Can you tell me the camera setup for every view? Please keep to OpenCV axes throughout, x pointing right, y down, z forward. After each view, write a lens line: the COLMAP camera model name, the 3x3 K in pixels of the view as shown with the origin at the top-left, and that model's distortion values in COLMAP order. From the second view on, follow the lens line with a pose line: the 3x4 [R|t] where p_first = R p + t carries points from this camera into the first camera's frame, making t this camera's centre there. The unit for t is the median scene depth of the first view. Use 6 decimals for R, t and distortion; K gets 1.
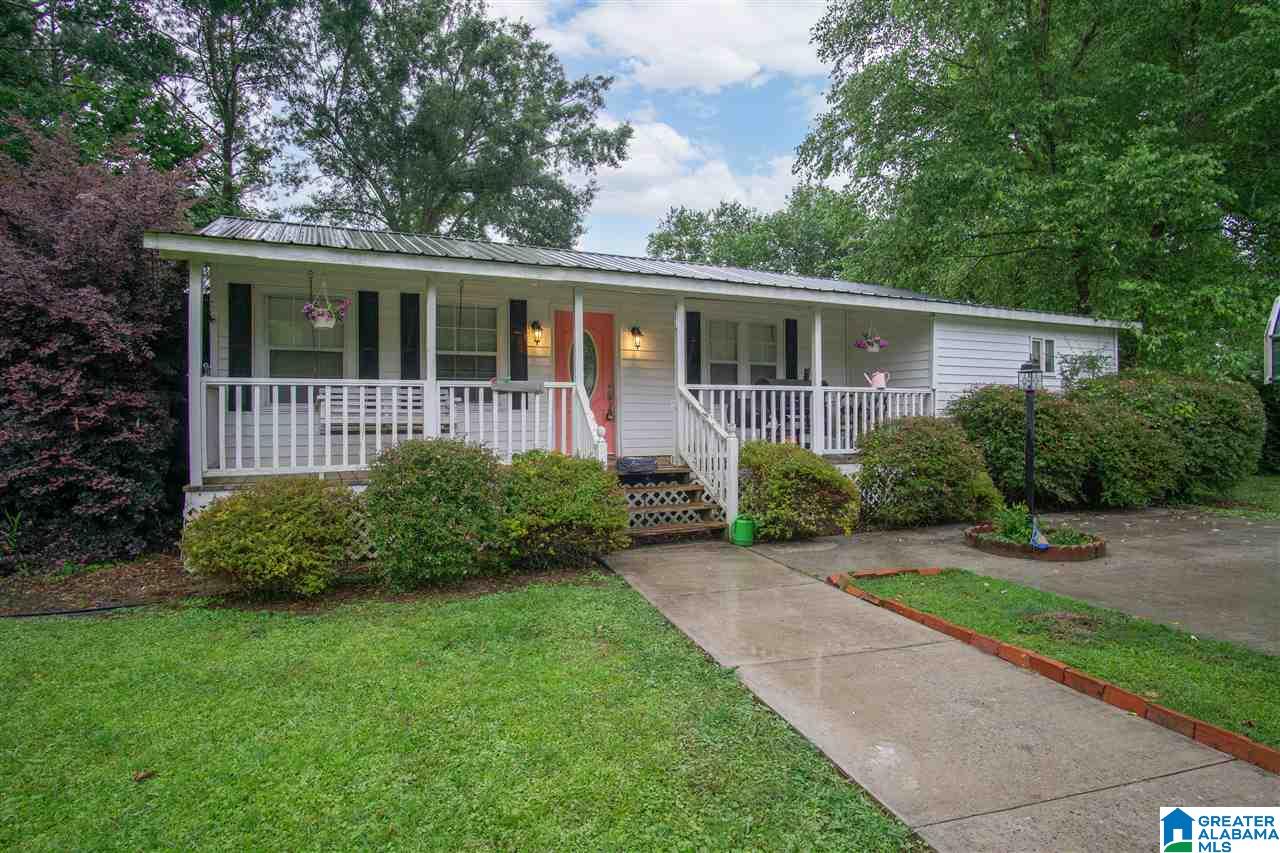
lens RADIAL K [[723.3, 0, 641.4], [0, 723.3, 406.1], [0, 0, 1]] dist [-0.001911, -0.001195]
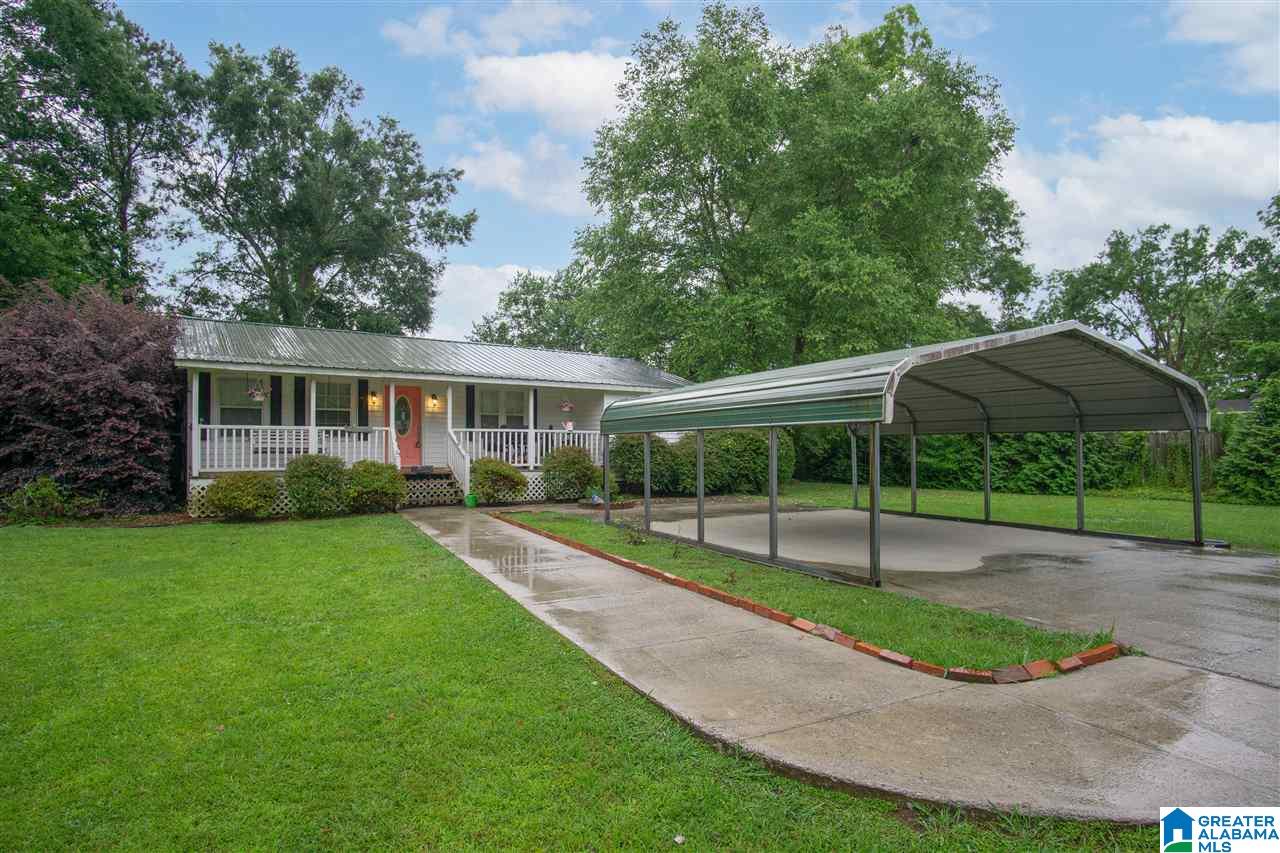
lens RADIAL K [[697.1, 0, 639.7], [0, 697.1, 434.7], [0, 0, 1]] dist [-0.000585, -0.015931]
pose [[0.985359, 0.009595, 0.170220, 0.222069], [-0.009406, 0.999954, -0.001917, -0.013665], [-0.170231, 0.000288, 0.985404, -0.856771]]
